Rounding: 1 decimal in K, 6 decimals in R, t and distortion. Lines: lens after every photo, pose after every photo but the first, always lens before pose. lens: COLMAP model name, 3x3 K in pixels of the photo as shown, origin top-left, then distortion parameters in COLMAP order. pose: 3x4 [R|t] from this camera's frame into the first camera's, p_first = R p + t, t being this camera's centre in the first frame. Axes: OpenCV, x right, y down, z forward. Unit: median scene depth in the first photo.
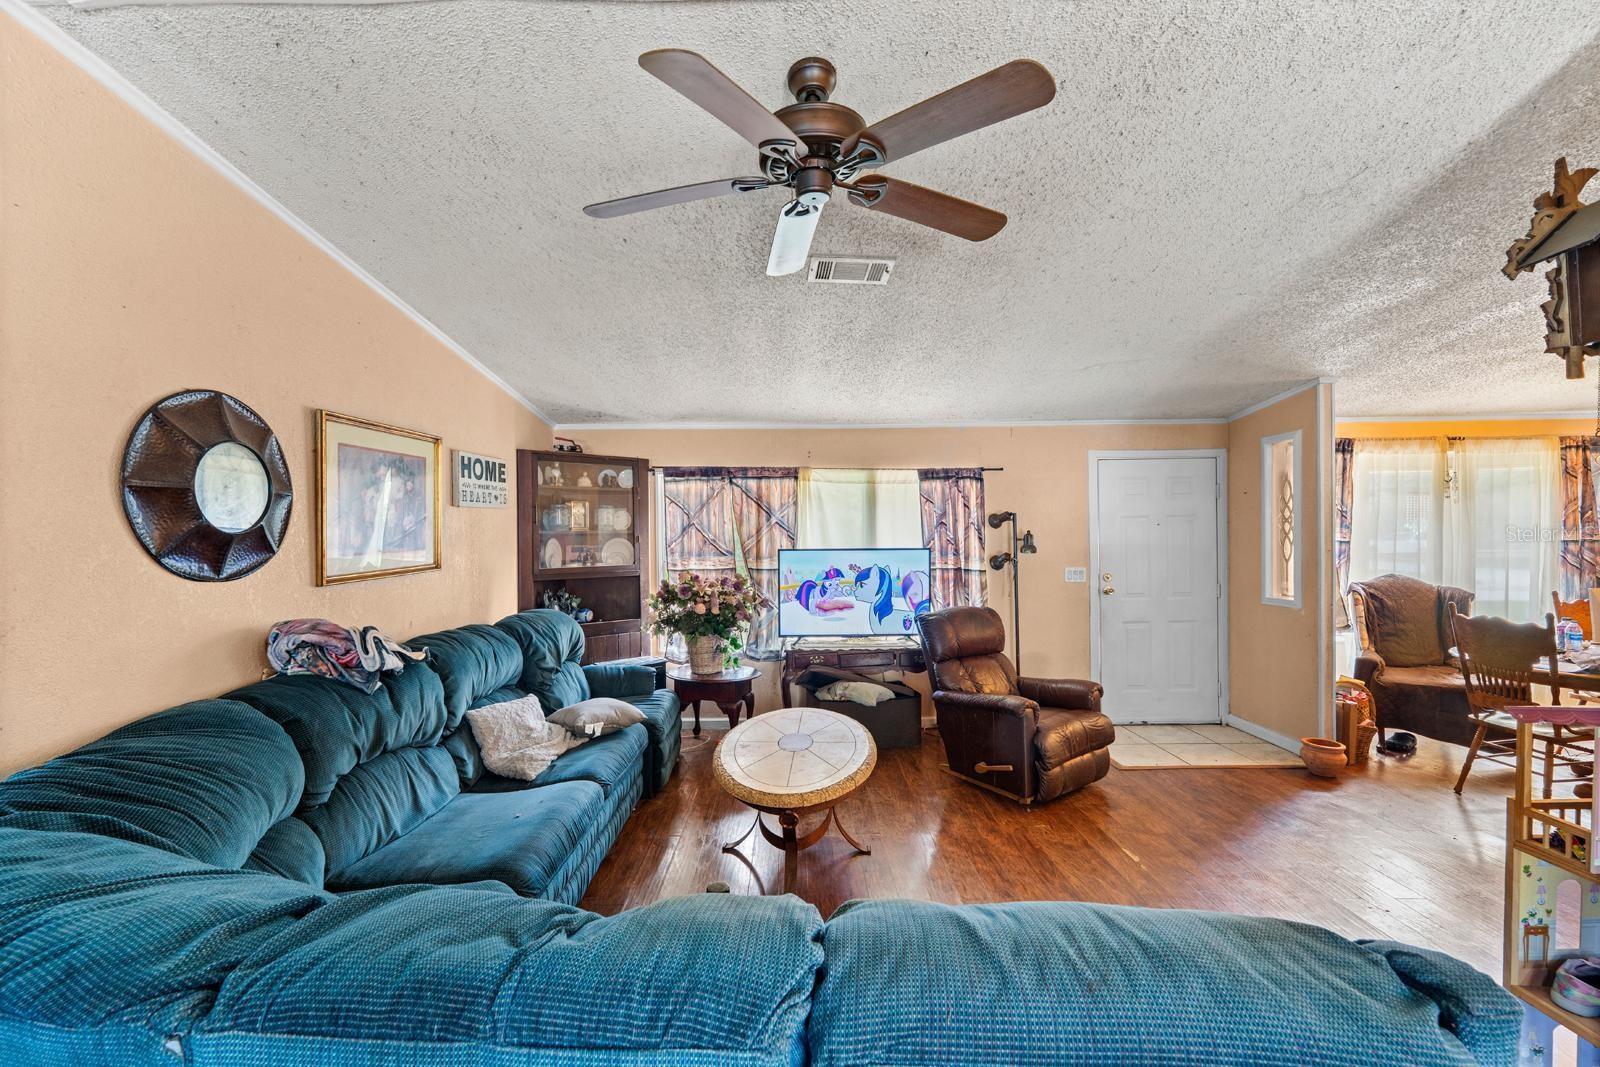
lens RADIAL K [[650.7, 0, 789.8], [0, 650.7, 543.8], [0, 0, 1]] dist [-0.000708, -0.000645]
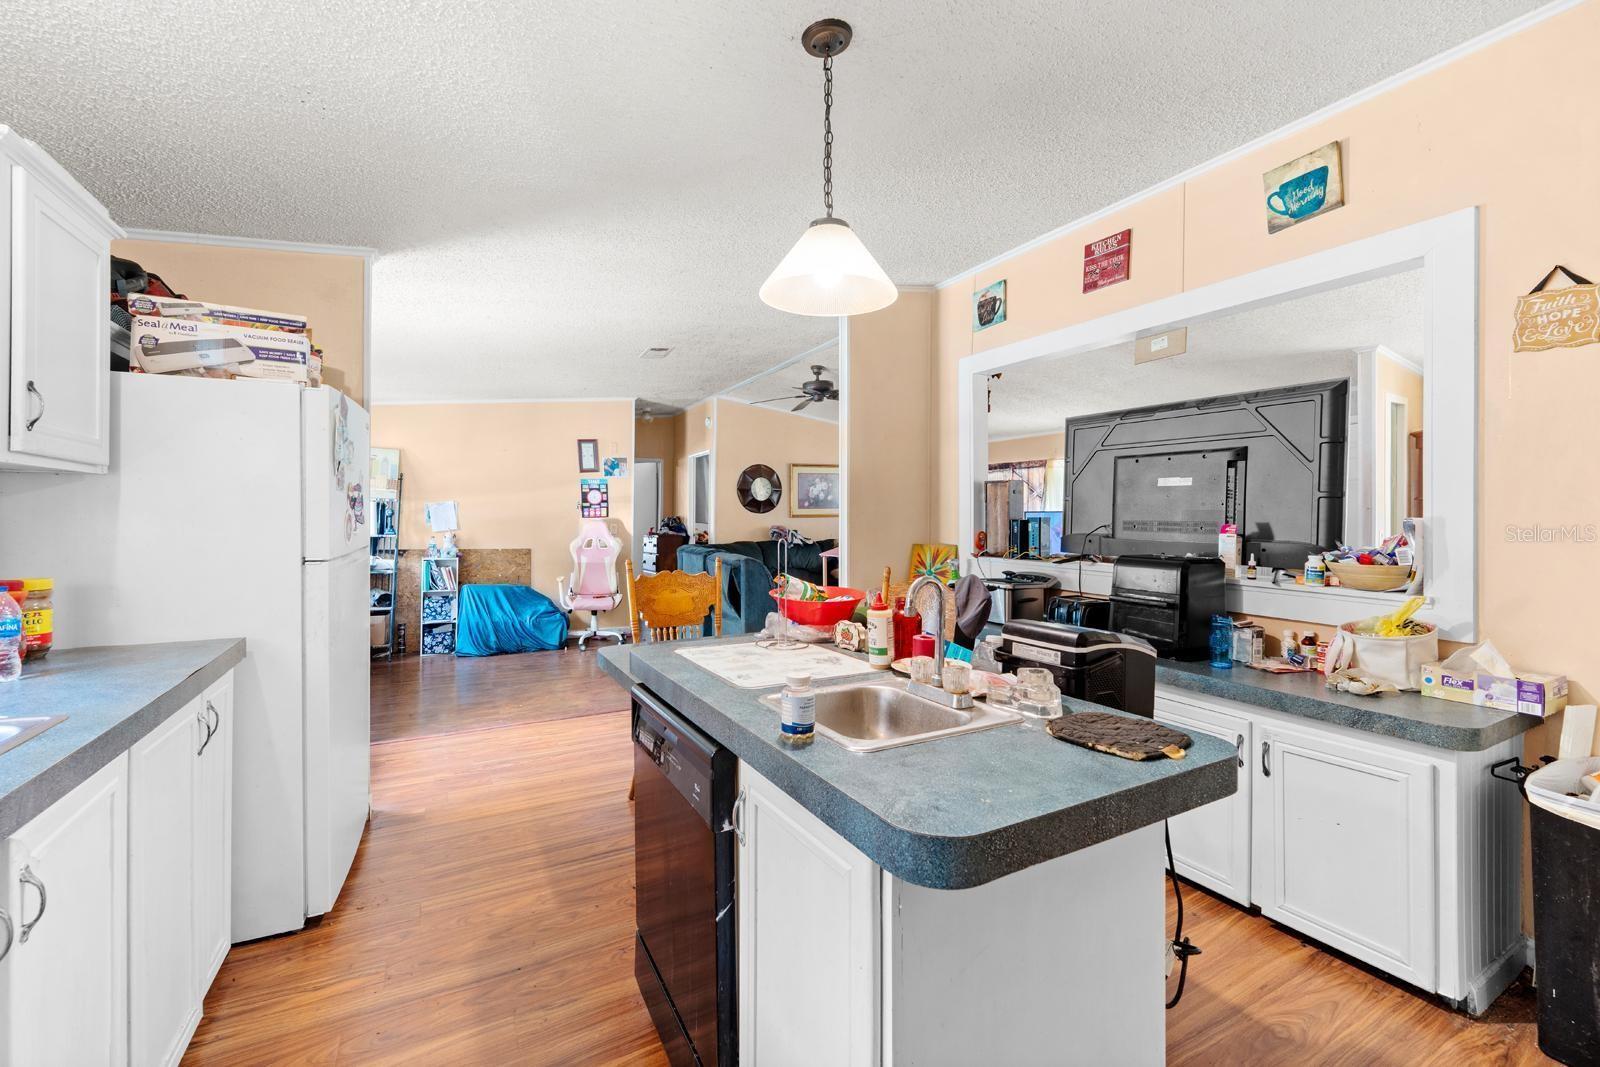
lens RADIAL K [[650.7, 0, 809.3], [0, 650.7, 520.9], [0, 0, 1]] dist [-0.000708, -0.000645]
pose [[0.485893, 0.009972, -0.873962, 1.098089], [-0.019339, 0.999813, 0.000656, 0.038981], [0.873804, 0.016583, 0.485995, -0.250098]]
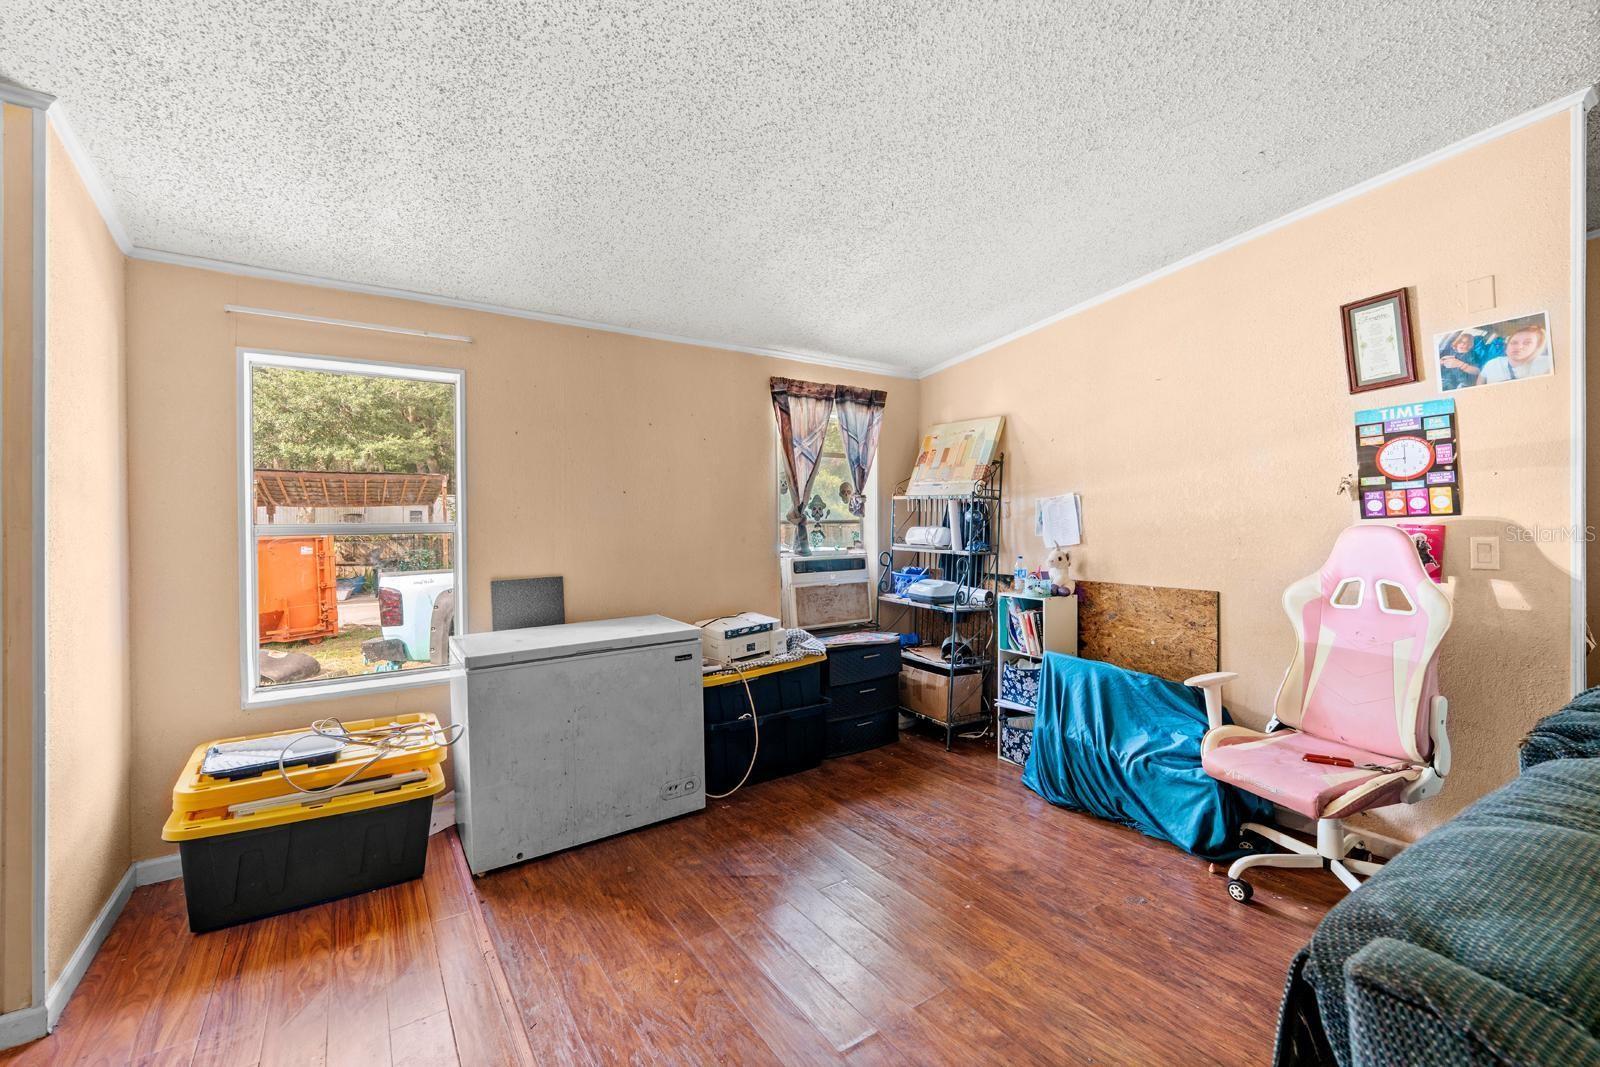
lens RADIAL K [[650.7, 0, 808.2], [0, 650.7, 527.1], [0, 0, 1]] dist [-0.000708, -0.000645]
pose [[-0.825326, 0.014710, -0.564465, 0.276536], [0.006757, 0.999846, 0.016176, 0.038193], [0.564616, 0.009537, -0.825299, 0.177398]]
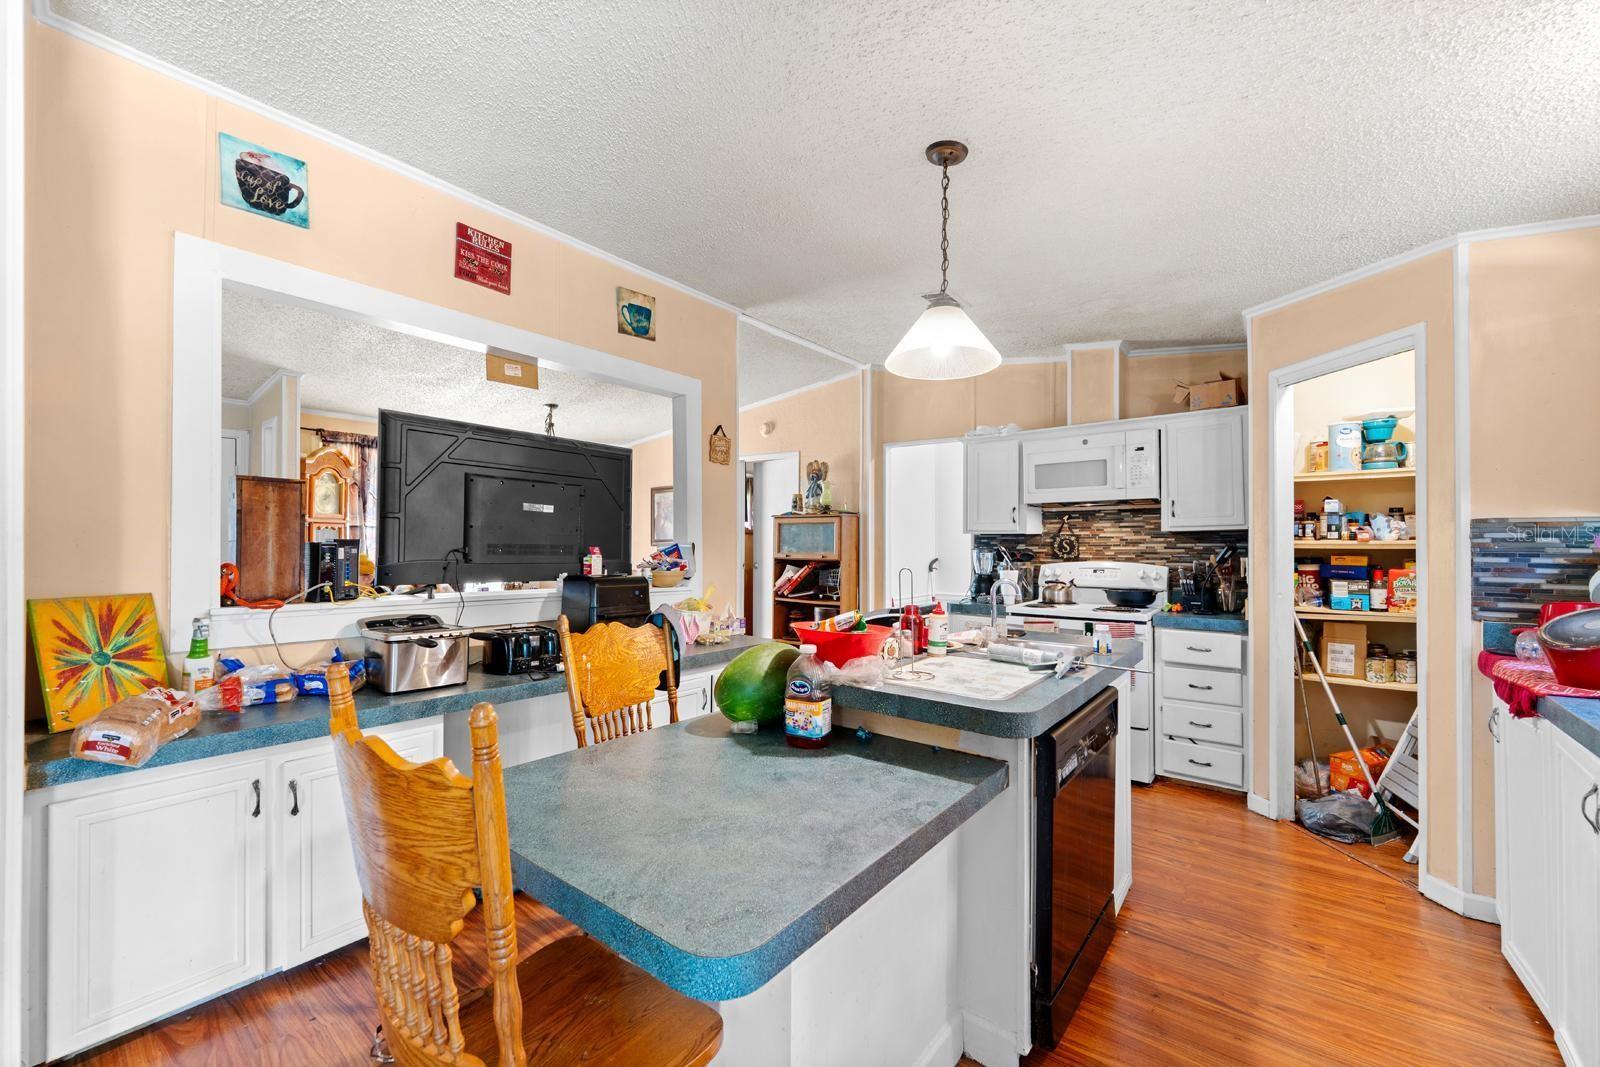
lens RADIAL K [[650.7, 0, 798.5], [0, 650.7, 536.7], [0, 0, 1]] dist [-0.000708, -0.000645]
pose [[0.622011, 0.019100, 0.782776, 0.434630], [0.001127, 0.999680, -0.025288, 0.041754], [-0.783008, 0.016612, 0.621790, -0.265110]]
